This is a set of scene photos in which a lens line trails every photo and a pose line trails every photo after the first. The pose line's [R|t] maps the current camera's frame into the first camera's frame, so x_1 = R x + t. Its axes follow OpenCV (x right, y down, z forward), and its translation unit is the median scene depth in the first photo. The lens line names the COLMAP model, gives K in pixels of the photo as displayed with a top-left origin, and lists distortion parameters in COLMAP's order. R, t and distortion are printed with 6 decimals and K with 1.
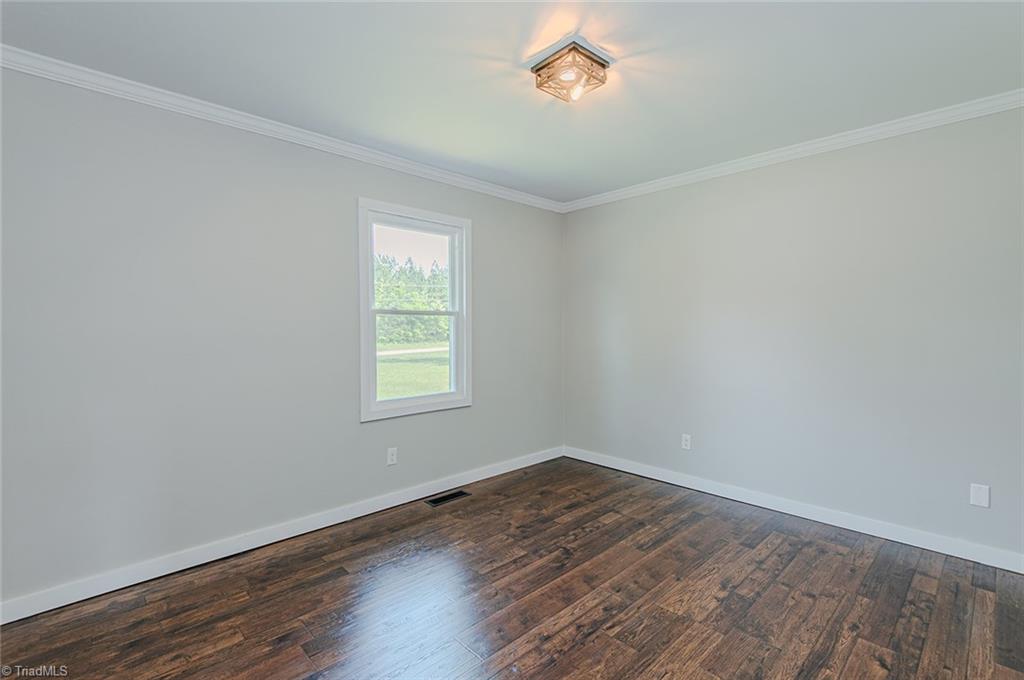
lens RADIAL K [[462.5, 0, 507.3], [0, 462.5, 337.2], [0, 0, 1]] dist [0.037794, -0.021388]
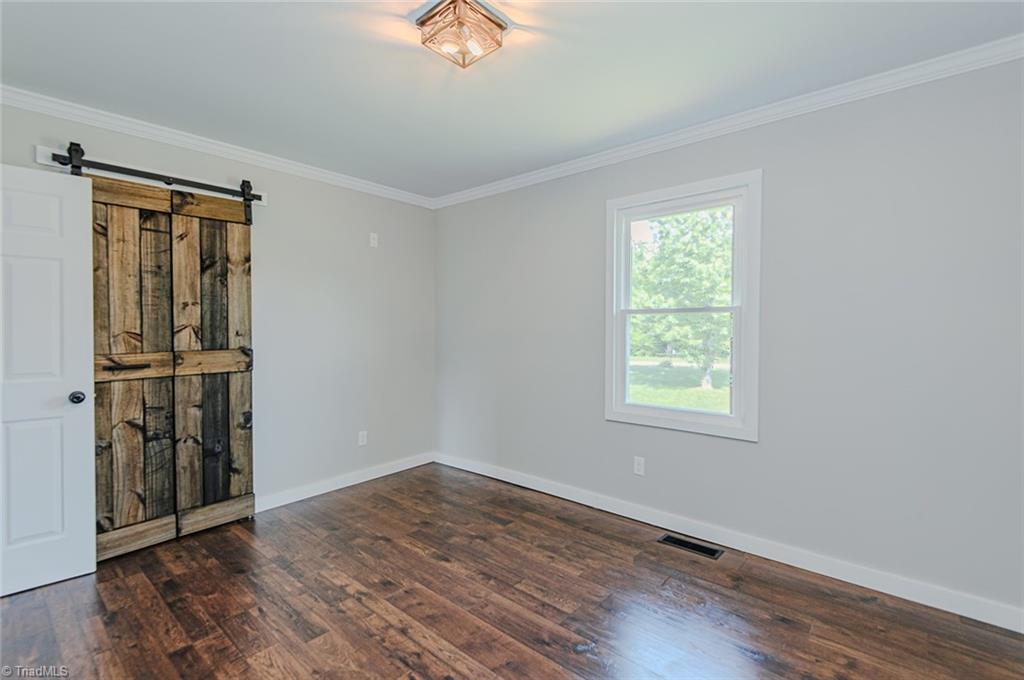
lens RADIAL K [[463.6, 0, 515.2], [0, 463.6, 336.0], [0, 0, 1]] dist [0.040441, -0.020593]
pose [[0.106140, 0.019875, -0.994152, 0.937562], [-0.020480, 0.999632, 0.017798, -0.022168], [0.994140, 0.018471, 0.106508, 0.938706]]
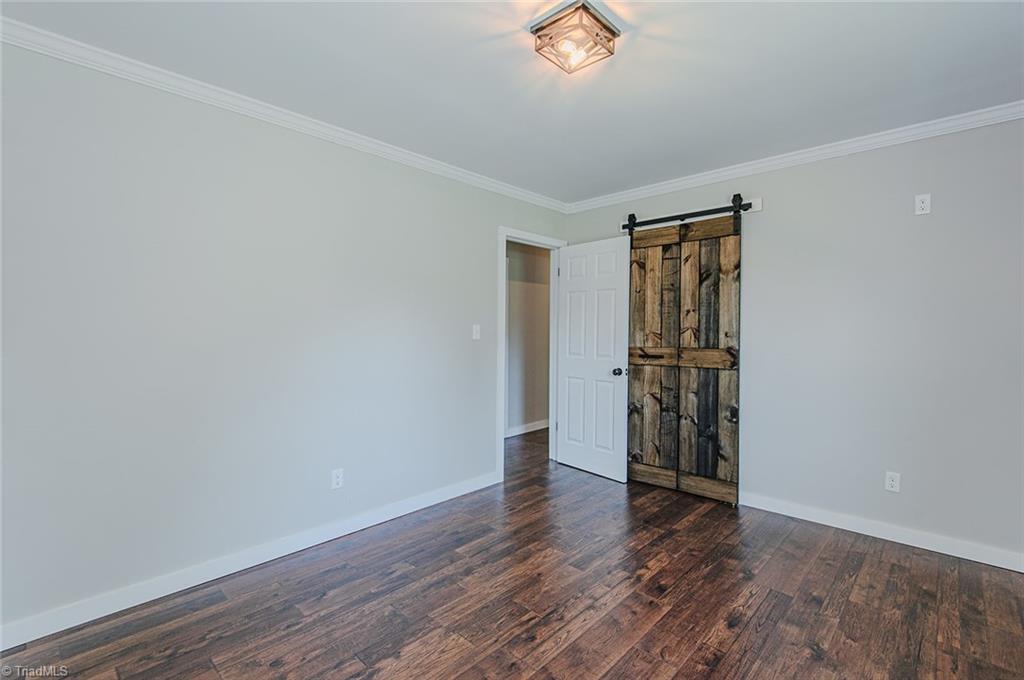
lens RADIAL K [[463.6, 0, 515.2], [0, 463.6, 336.0], [0, 0, 1]] dist [0.040441, -0.020593]
pose [[-0.997656, -0.001083, -0.068425, 0.284298], [-0.003579, 0.999332, 0.036369, -0.037663], [0.068340, 0.036528, -0.996993, 1.743320]]
